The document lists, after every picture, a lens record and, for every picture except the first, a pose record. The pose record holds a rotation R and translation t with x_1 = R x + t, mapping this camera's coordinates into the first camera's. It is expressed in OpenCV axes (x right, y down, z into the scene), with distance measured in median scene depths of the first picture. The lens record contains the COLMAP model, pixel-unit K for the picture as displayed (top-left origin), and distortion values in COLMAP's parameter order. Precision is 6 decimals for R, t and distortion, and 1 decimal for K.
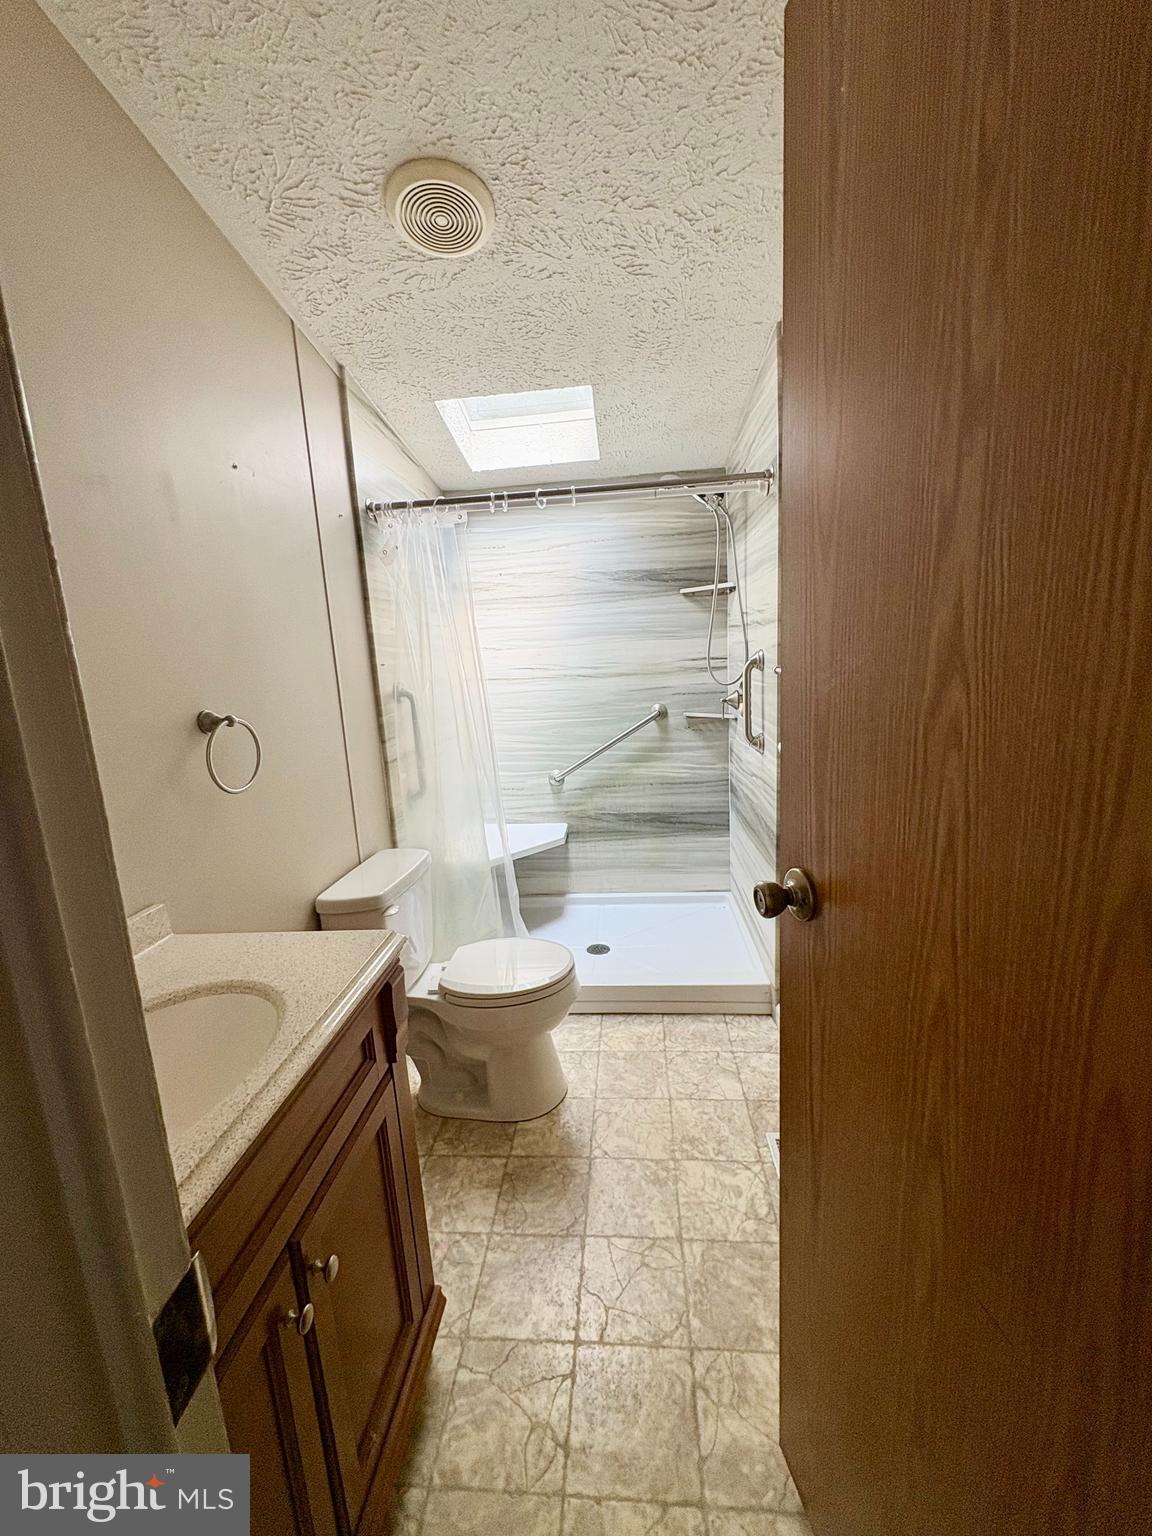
lens RADIAL K [[614.2, 0, 573.7], [0, 614.2, 766.2], [0, 0, 1]] dist [0.002805, -0.000082]
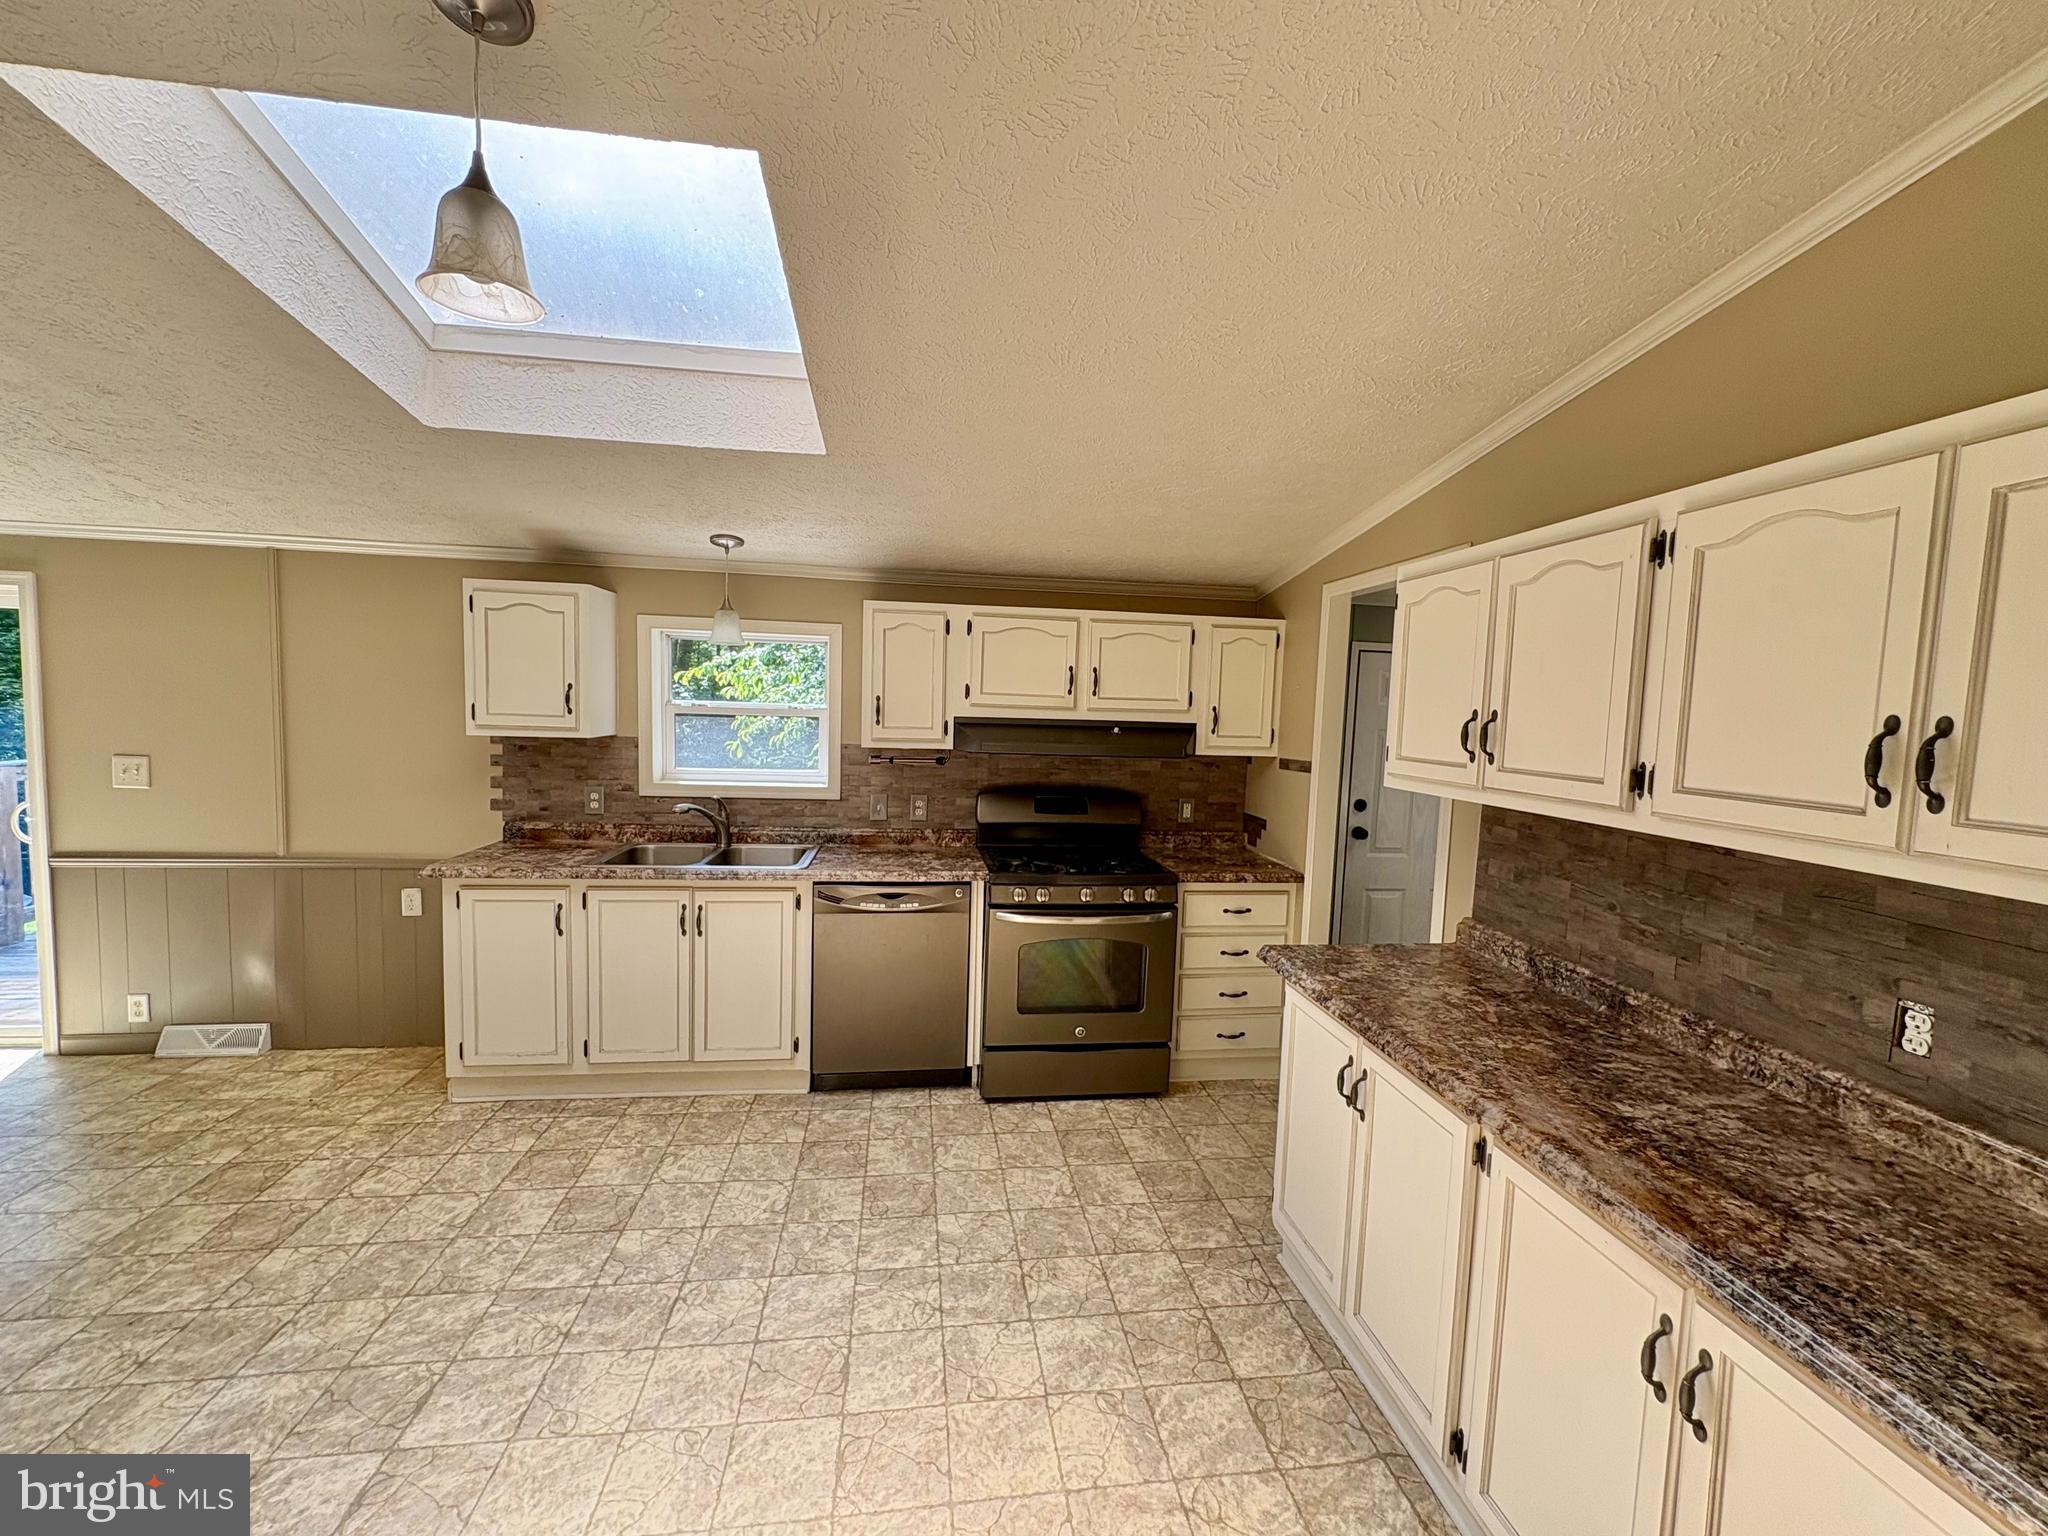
lens RADIAL K [[818.9, 0, 1025.2], [0, 818.9, 765.8], [0, 0, 1]] dist [0.002805, -0.000082]
pose [[0.968913, 0.069096, 0.237557, -0.282024], [-0.042947, 0.992604, -0.113546, 0.013050], [-0.243646, 0.099814, 0.964714, -0.819305]]
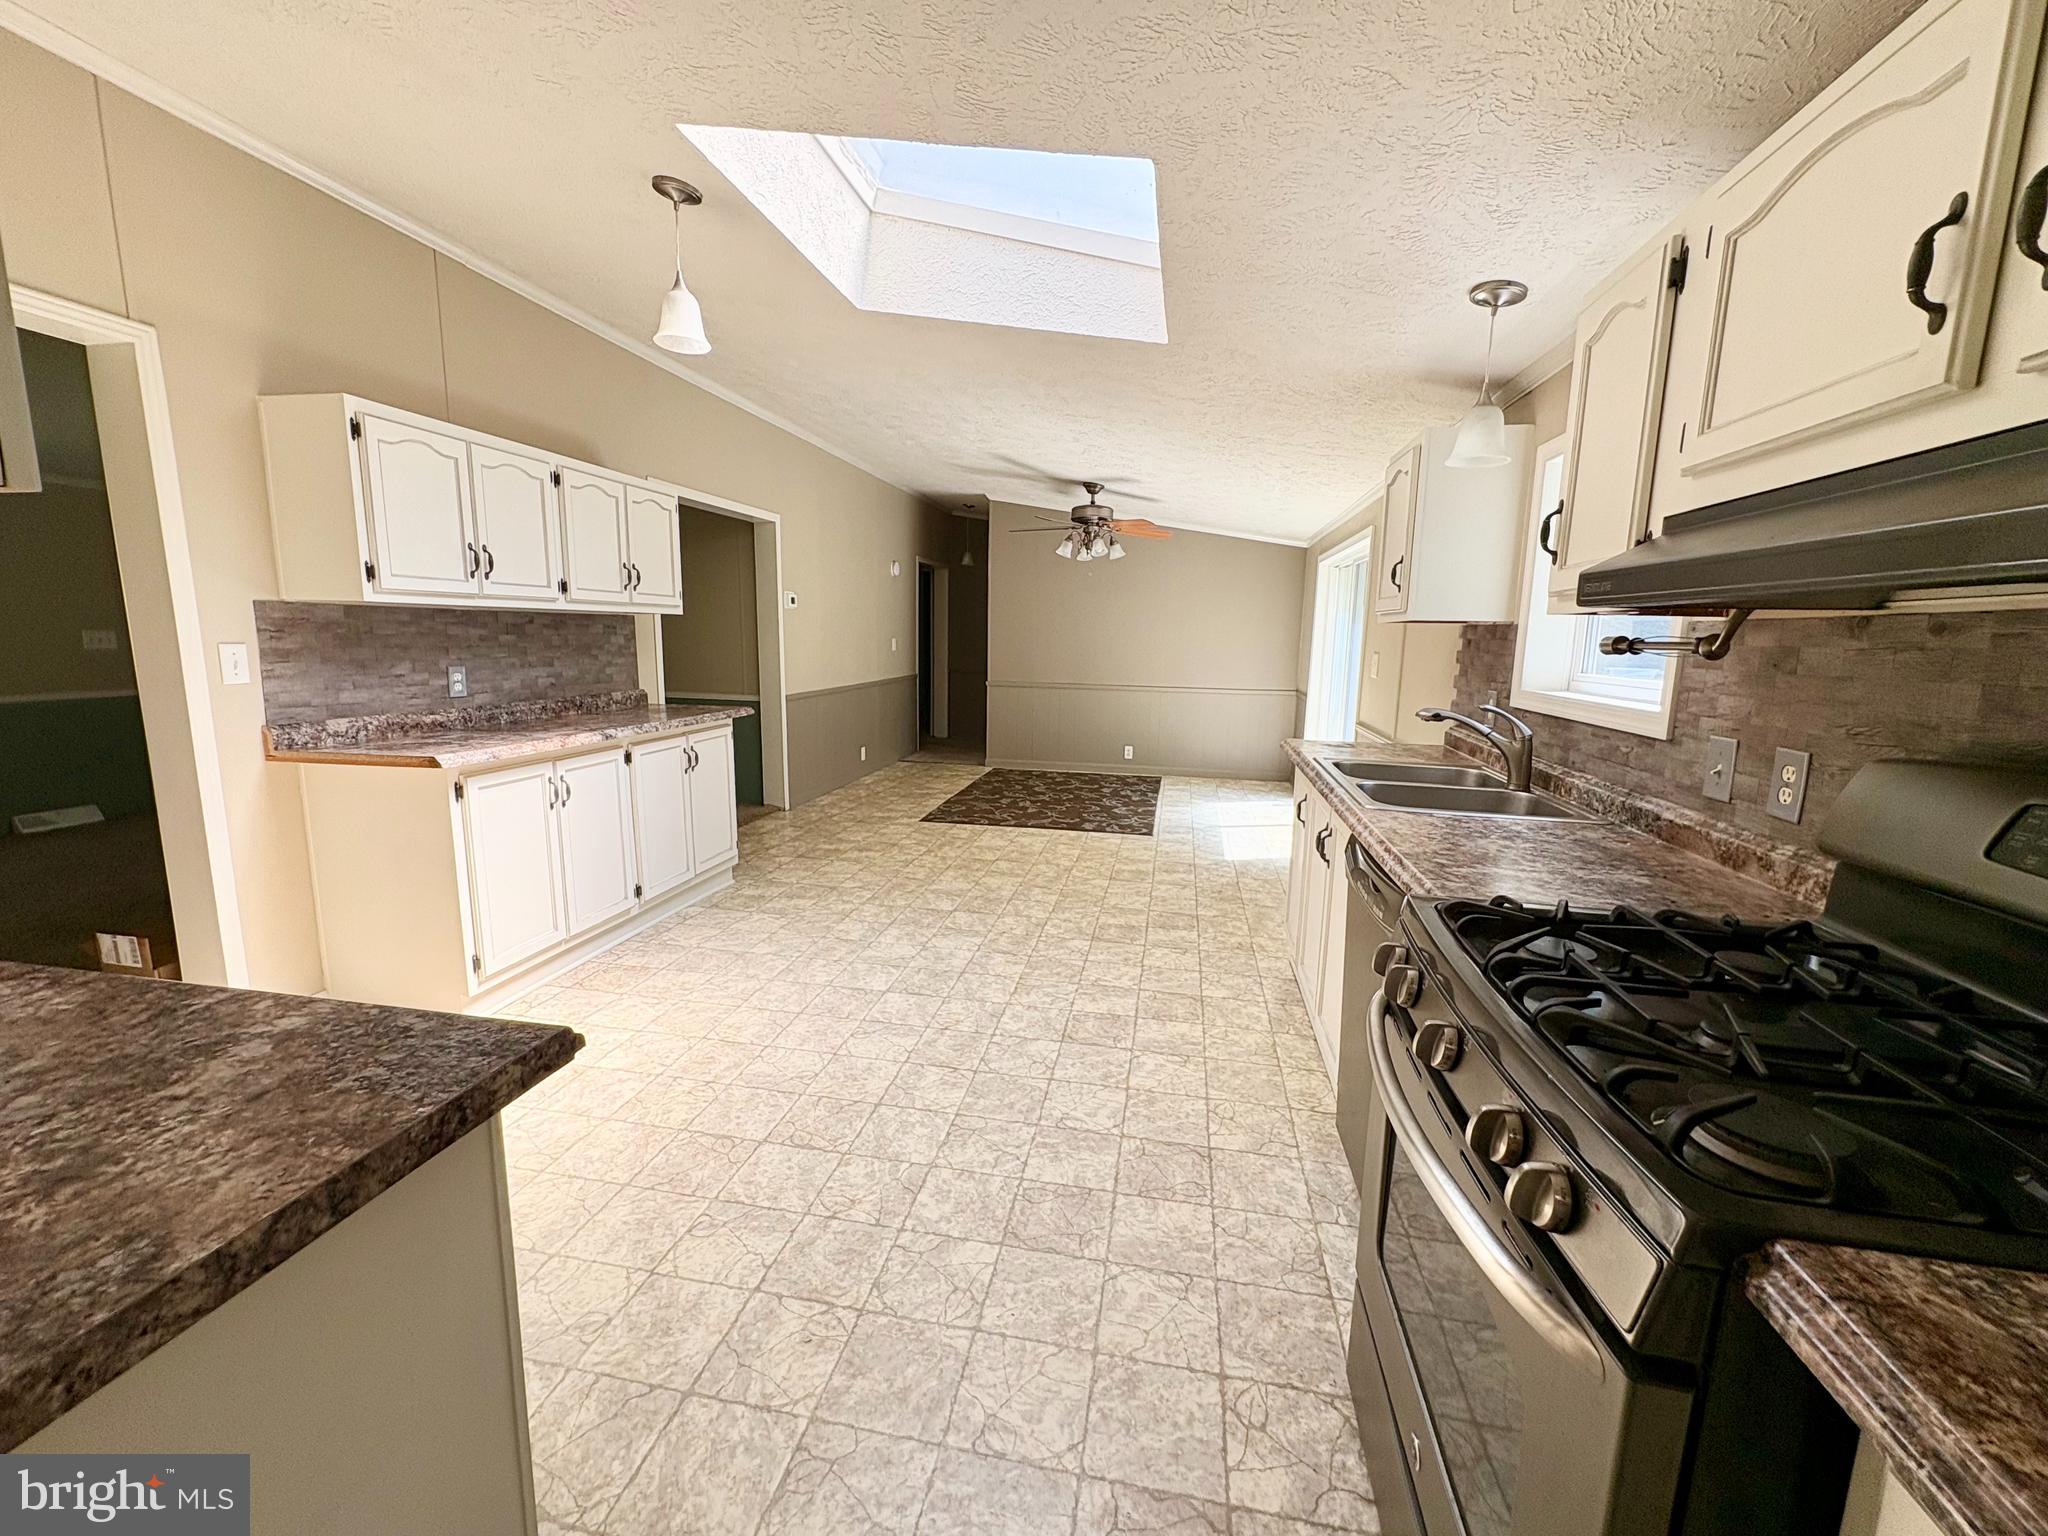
lens RADIAL K [[818.9, 0, 1023.8], [0, 818.9, 765.8], [0, 0, 1]] dist [0.002805, -0.000082]
pose [[-0.095314, 0.211001, -0.972828, 1.073191], [-0.194283, 0.954540, 0.226069, -0.204534], [0.976304, 0.210552, -0.049987, 0.963178]]
